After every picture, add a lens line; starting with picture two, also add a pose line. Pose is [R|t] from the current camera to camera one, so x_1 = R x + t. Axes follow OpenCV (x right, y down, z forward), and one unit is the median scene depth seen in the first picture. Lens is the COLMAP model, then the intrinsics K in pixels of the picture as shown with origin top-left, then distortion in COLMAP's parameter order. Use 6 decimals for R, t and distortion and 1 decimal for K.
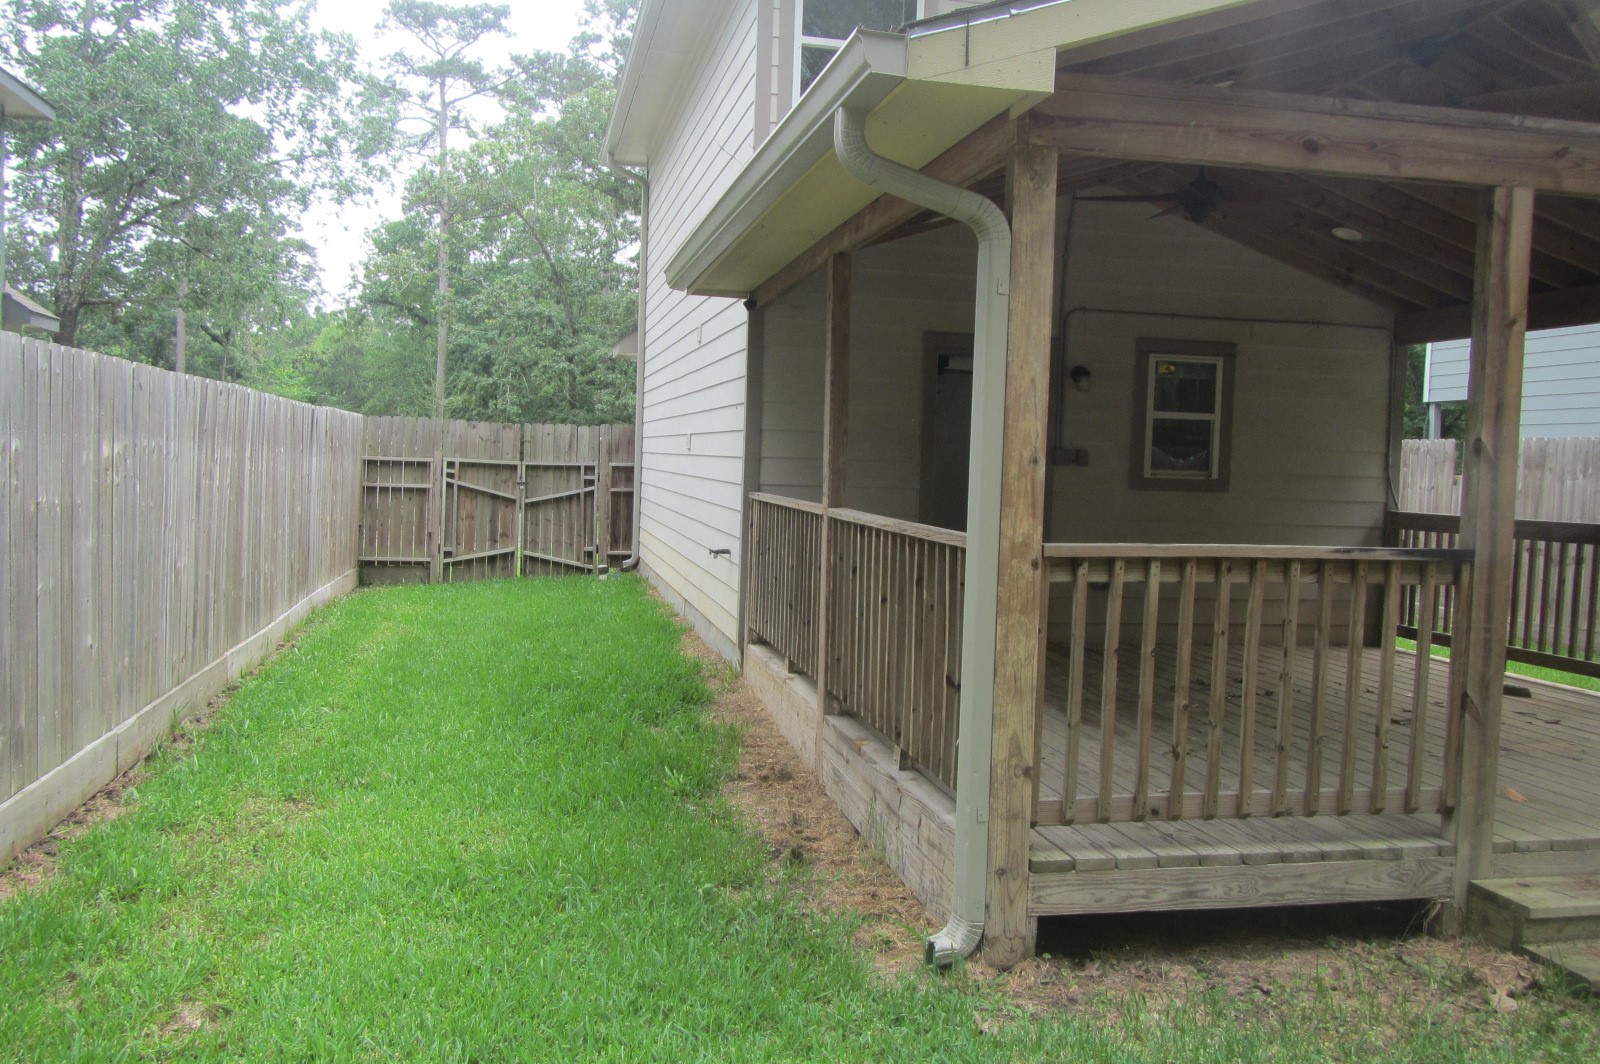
lens RADIAL K [[1325.4, 0, 800.0], [0, 1325.4, 532.0], [0, 0, 1]] dist [0.000846, 0.004349]
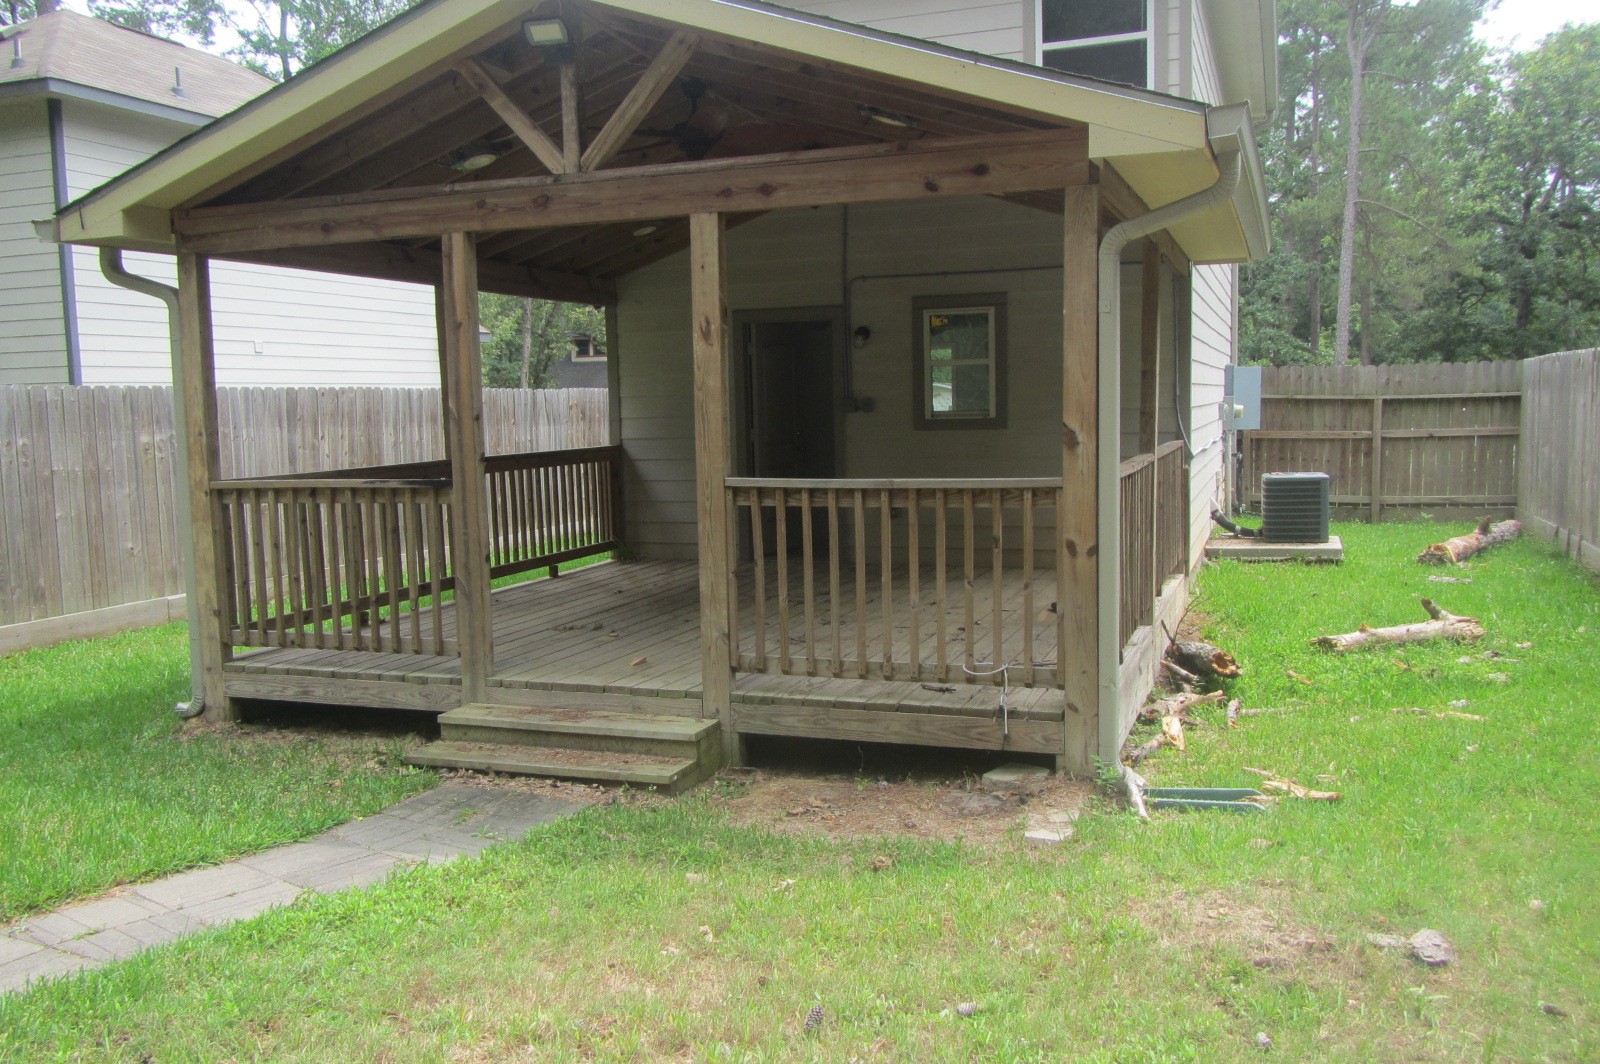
lens RADIAL K [[1333.0, 0, 800.0], [0, 1333.0, 532.0], [0, 0, 1]] dist [-0.040562, -0.000340]
pose [[0.846901, 0.000516, -0.531750, 1.642009], [0.020728, 0.999207, 0.033982, 0.030069], [0.531347, -0.039802, 0.846219, -0.054361]]
